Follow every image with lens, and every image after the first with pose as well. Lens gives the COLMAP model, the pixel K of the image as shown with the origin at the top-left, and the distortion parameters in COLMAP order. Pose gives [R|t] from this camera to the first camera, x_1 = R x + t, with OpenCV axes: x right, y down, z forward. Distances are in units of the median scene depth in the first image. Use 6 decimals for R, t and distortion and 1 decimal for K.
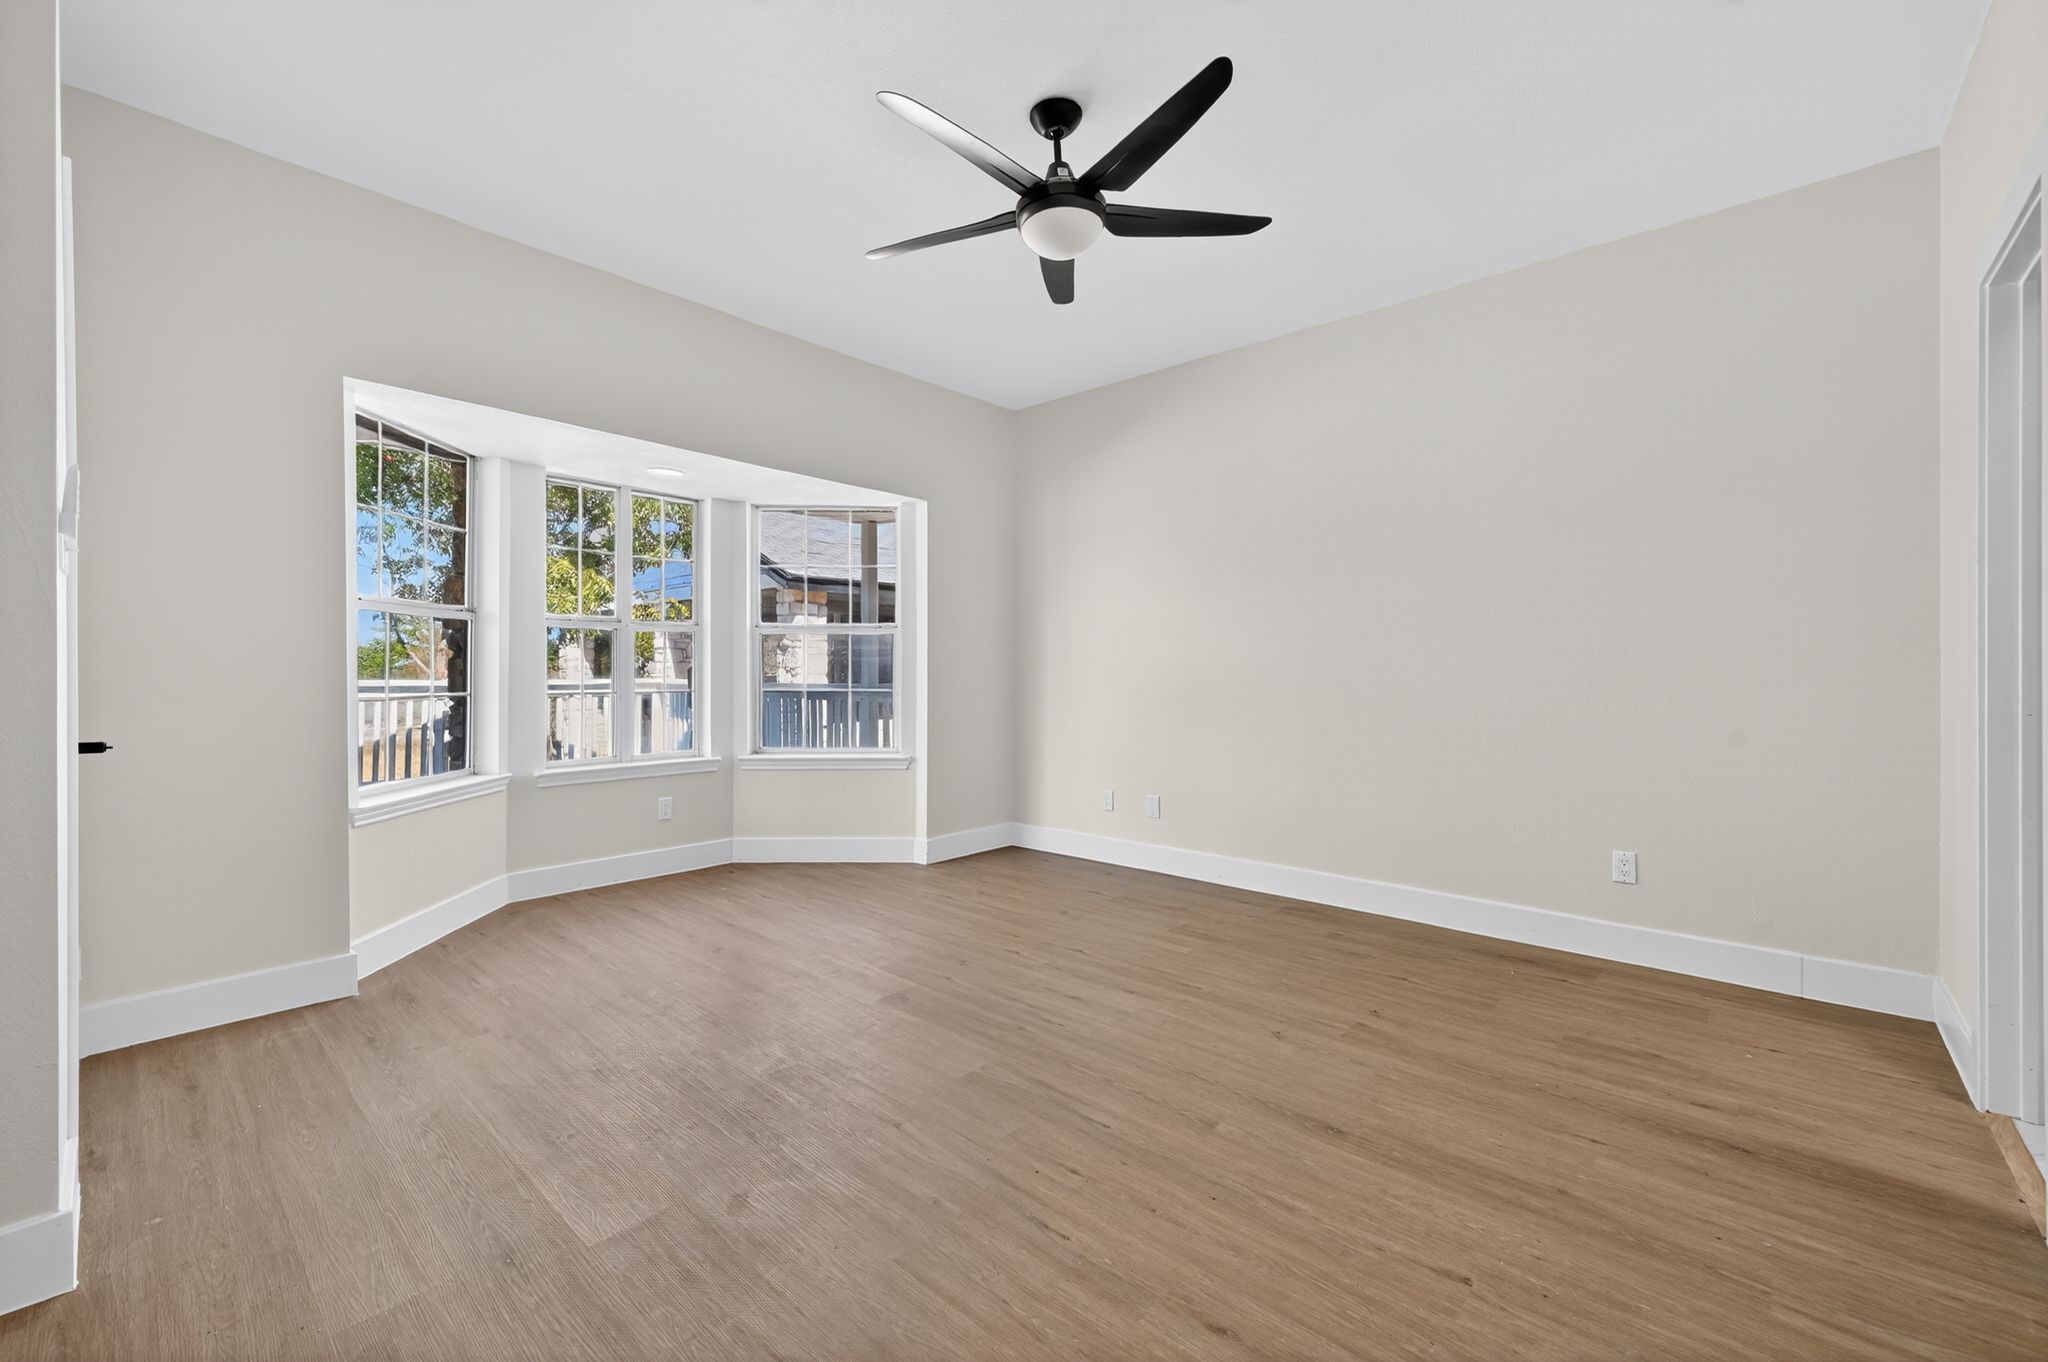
lens RADIAL K [[822.3, 0, 1015.0], [0, 822.3, 667.7], [0, 0, 1]] dist [0.001610, -0.000324]
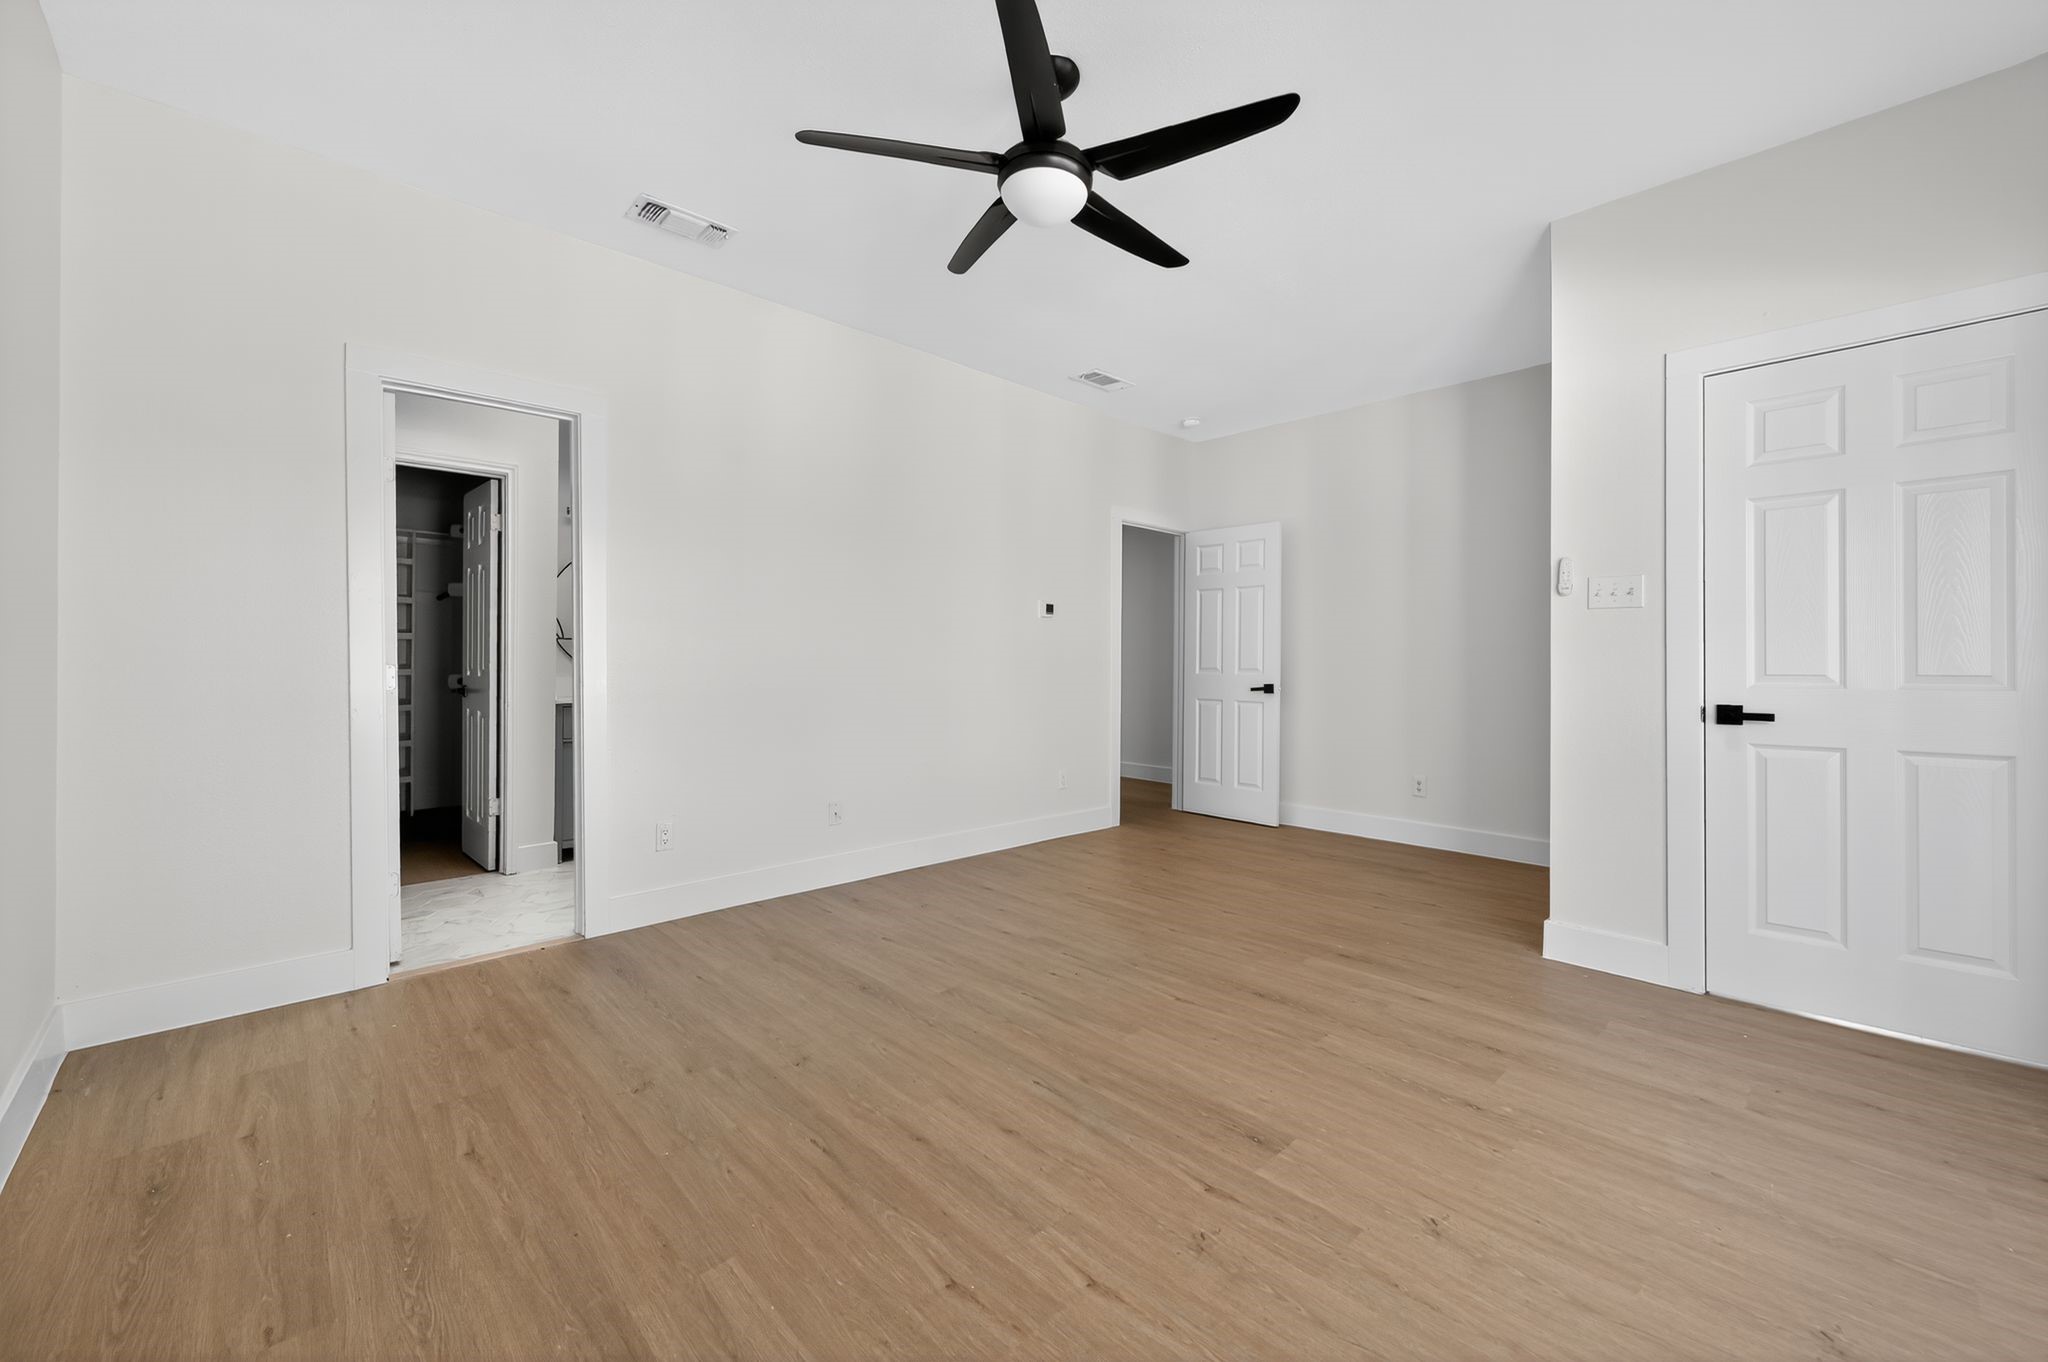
lens RADIAL K [[822.3, 0, 1015.0], [0, 822.3, 667.7], [0, 0, 1]] dist [0.001610, -0.000324]
pose [[-0.996514, 0.000213, 0.083427, 0.013862], [0.000097, 0.999999, -0.001393, 0.018313], [-0.083428, -0.001380, -0.996513, 2.655655]]
